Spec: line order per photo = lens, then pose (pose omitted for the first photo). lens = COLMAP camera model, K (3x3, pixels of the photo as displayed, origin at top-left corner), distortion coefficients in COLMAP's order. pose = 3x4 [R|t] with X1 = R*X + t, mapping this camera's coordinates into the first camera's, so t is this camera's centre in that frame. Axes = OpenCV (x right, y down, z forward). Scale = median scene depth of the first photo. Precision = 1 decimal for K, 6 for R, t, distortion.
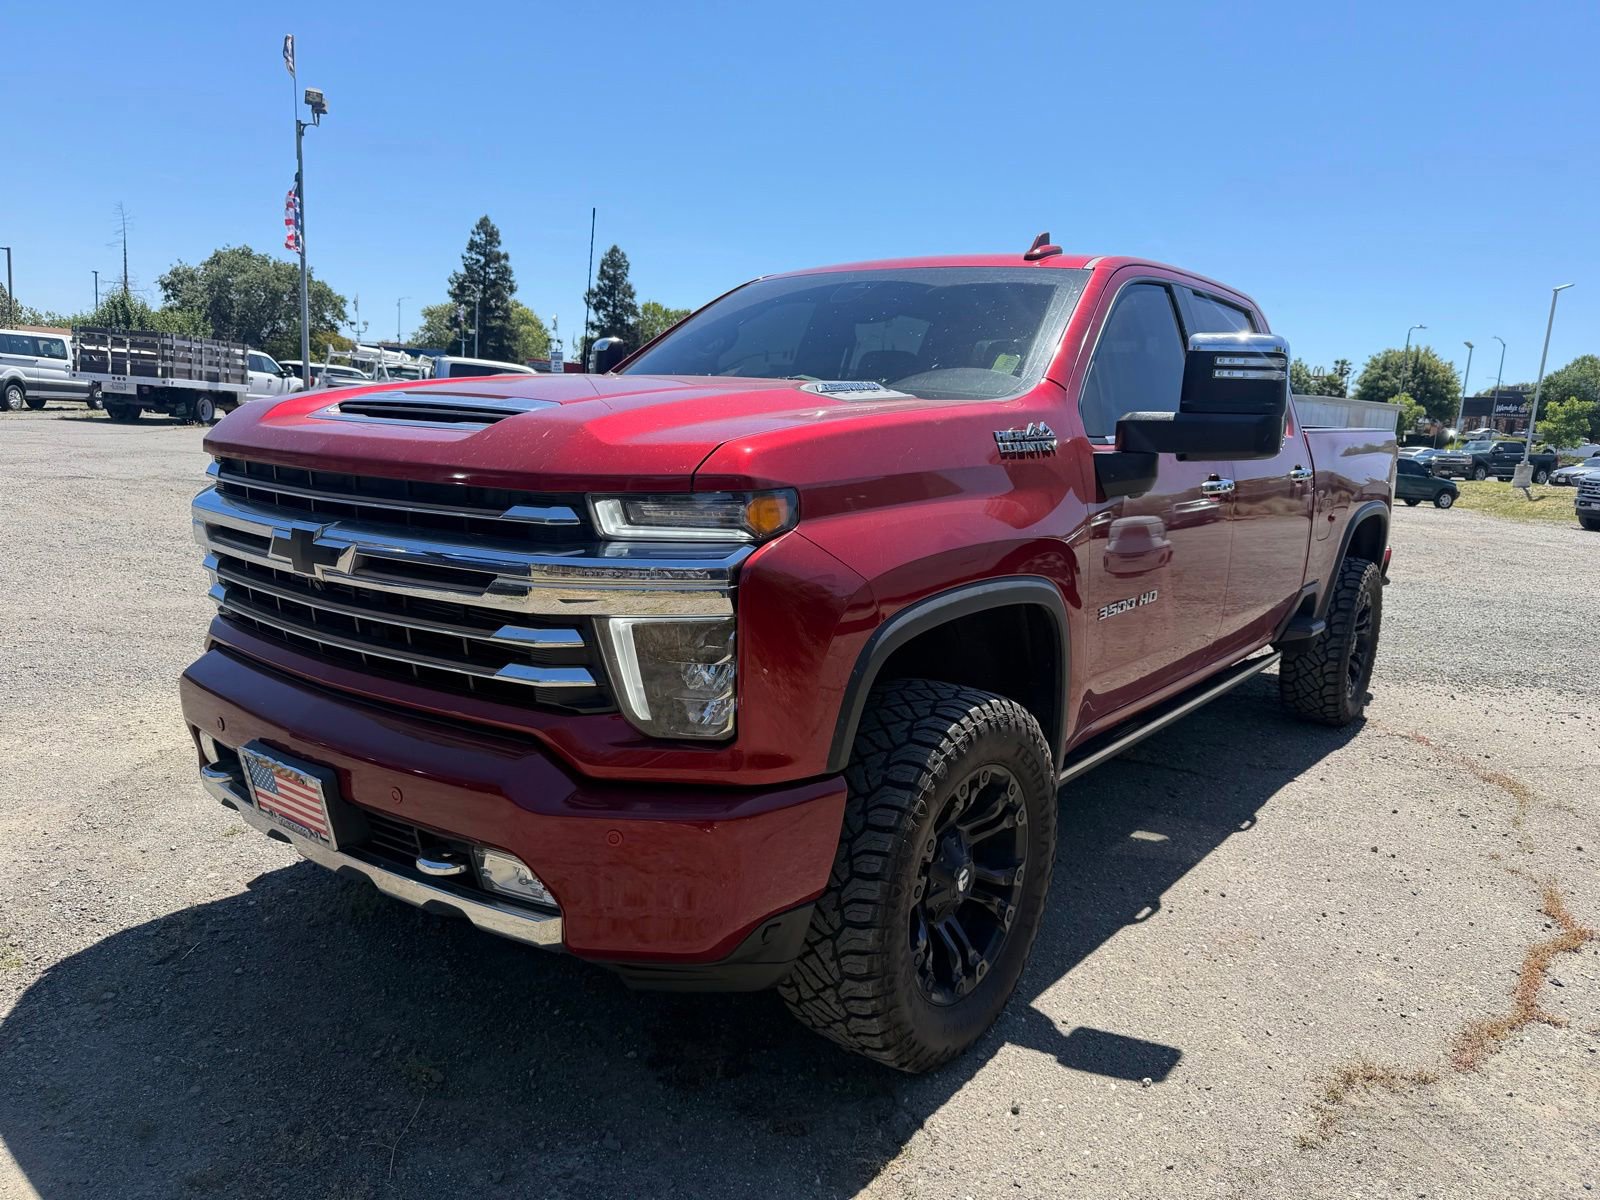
lens RADIAL K [[1150.3, 0, 800.0], [0, 1150.3, 600.0], [0, 0, 1]] dist [0.001537, -0.003928]
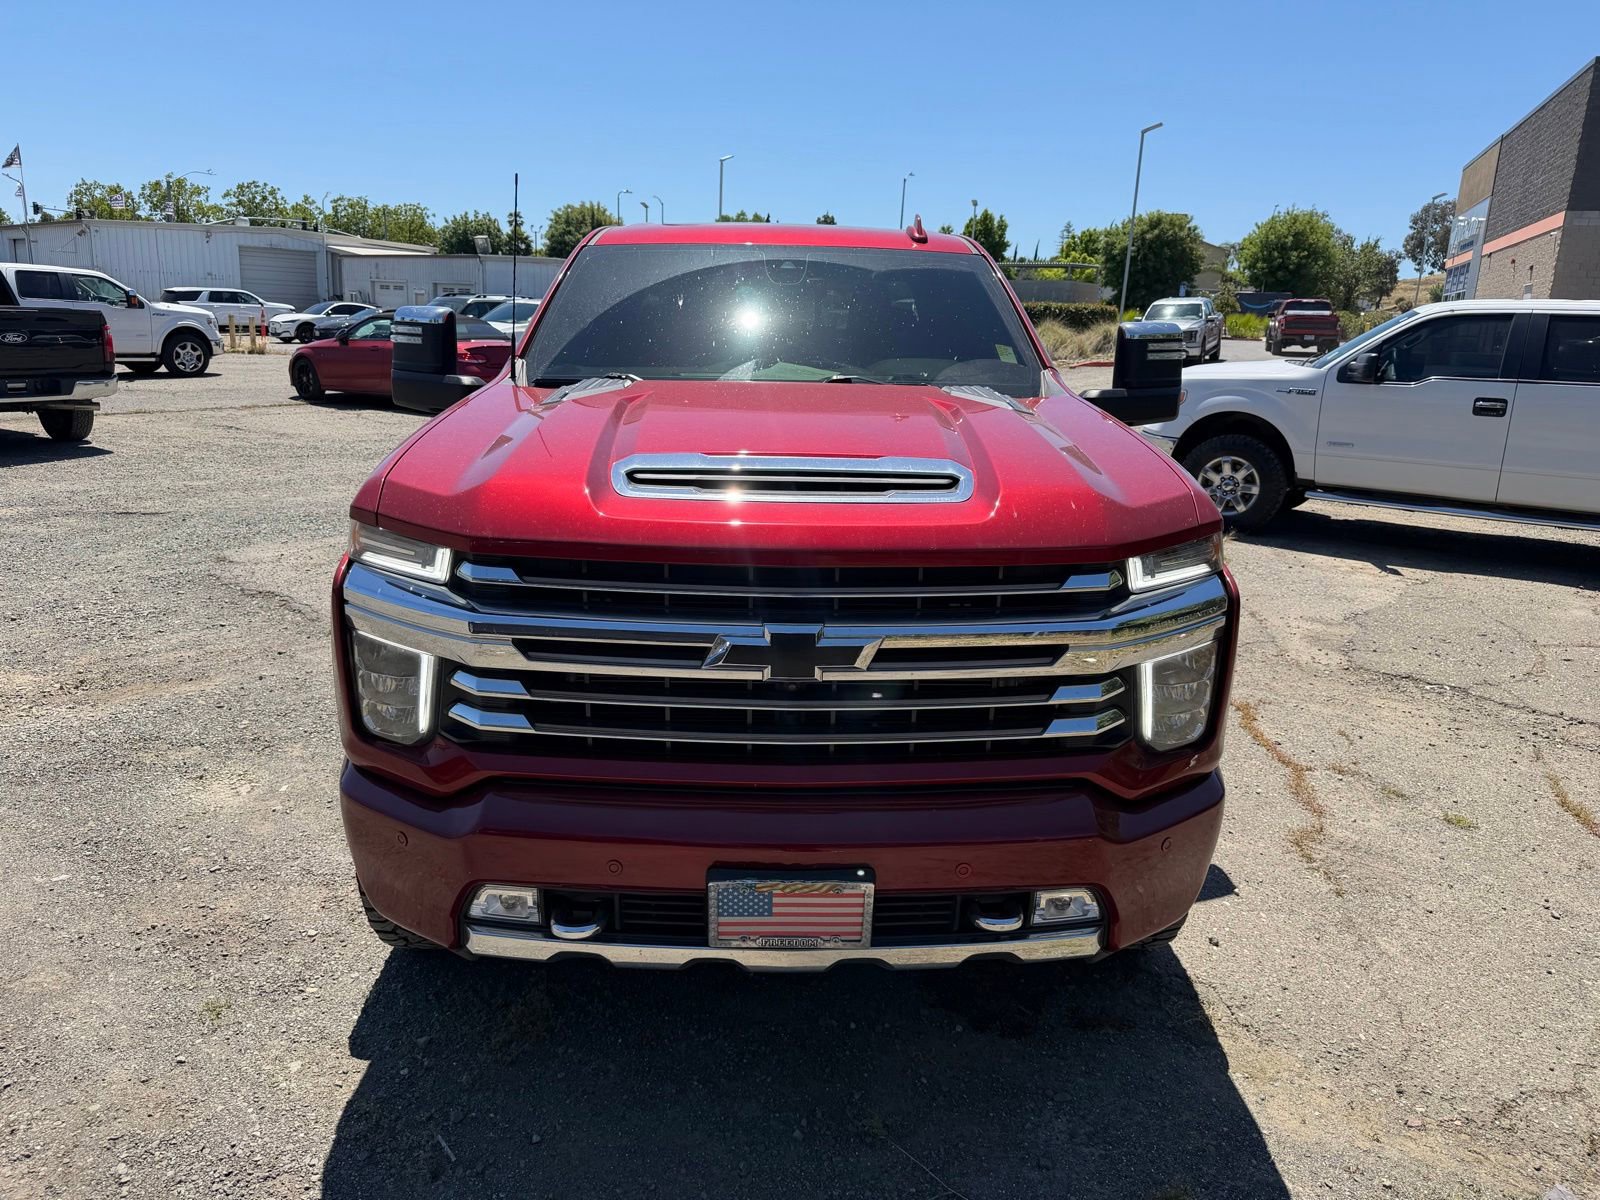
lens RADIAL K [[1141.8, 0, 800.0], [0, 1141.8, 600.0], [0, 0, 1]] dist [0.000924, -0.005119]
pose [[0.784828, -0.189146, 0.590143, -0.806010], [0.114993, 0.980194, 0.161232, -0.196061], [-0.608951, -0.058677, 0.791035, 0.234659]]
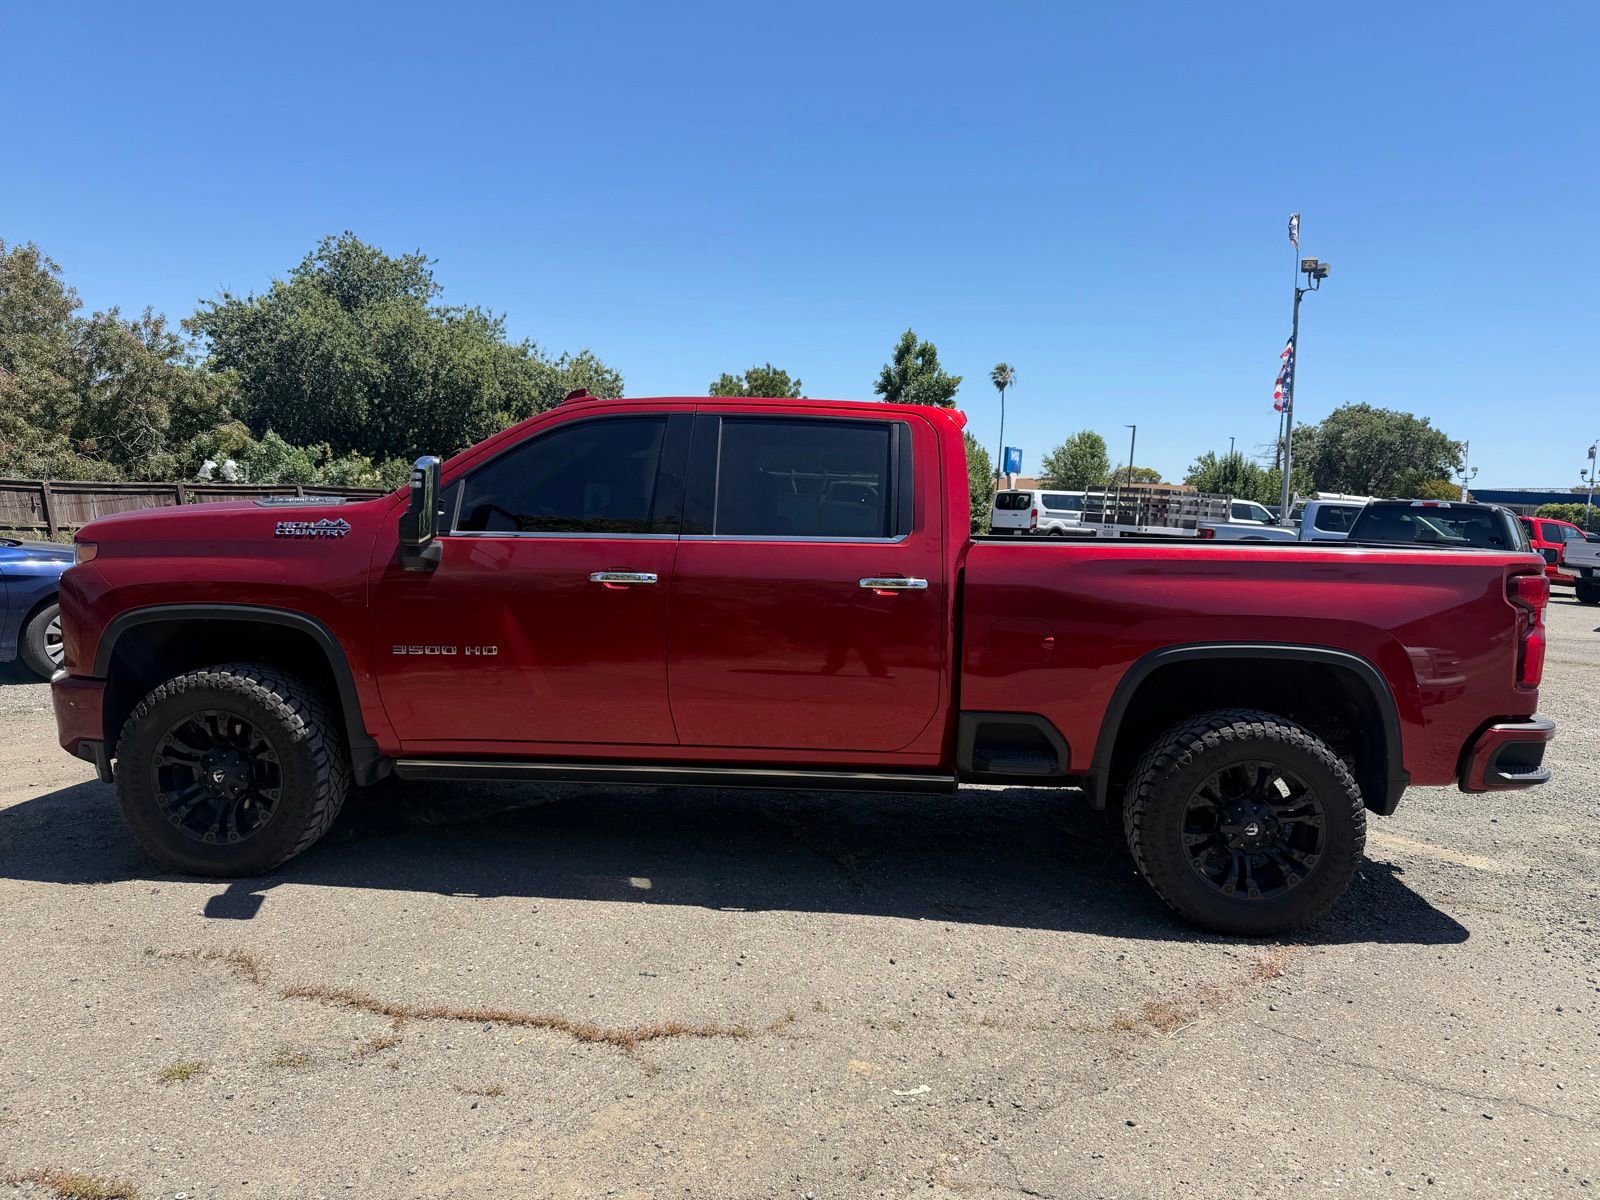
lens RADIAL K [[1141.8, 0, 800.0], [0, 1141.8, 600.0], [0, 0, 1]] dist [0.000924, -0.005119]
pose [[0.557345, 0.037950, -0.829413, 1.990143], [-0.145232, 0.988010, -0.052386, -0.055060], [0.817480, 0.149654, 0.556174, 0.691982]]
